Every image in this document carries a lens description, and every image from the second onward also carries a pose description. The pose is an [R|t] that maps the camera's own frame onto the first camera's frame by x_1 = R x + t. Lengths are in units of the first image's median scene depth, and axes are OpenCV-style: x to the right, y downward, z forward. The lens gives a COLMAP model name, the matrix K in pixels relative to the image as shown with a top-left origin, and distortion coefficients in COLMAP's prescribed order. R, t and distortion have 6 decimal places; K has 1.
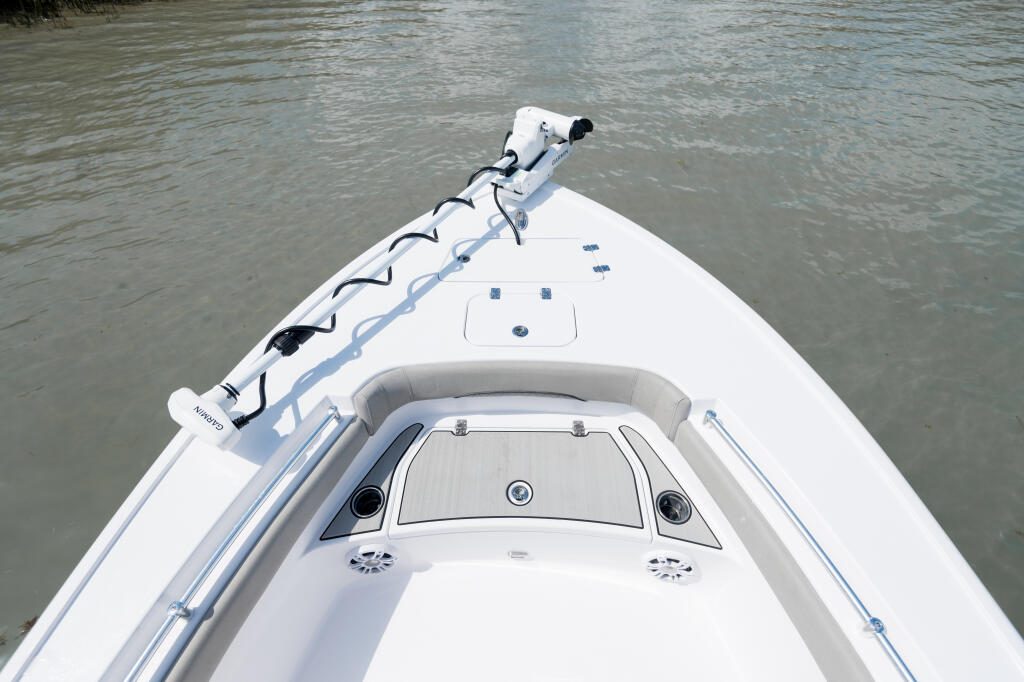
lens RADIAL K [[478.7, 0, 514.5], [0, 478.7, 336.8], [0, 0, 1]] dist [0.014522, -0.000288]
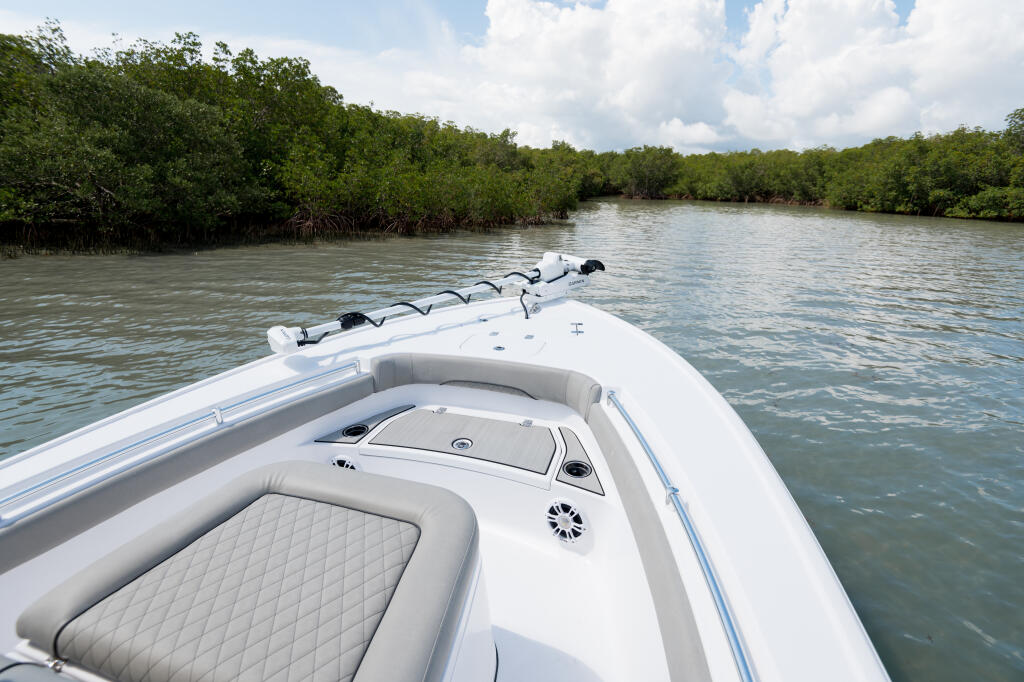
lens RADIAL K [[483.0, 0, 511.0], [0, 483.0, 338.7], [0, 0, 1]] dist [0.004160, -0.000214]
pose [[0.957465, 0.092112, -0.273454, 0.371283], [-0.210695, 0.870678, -0.444440, 0.504393], [0.197152, 0.483151, 0.853051, -0.163187]]
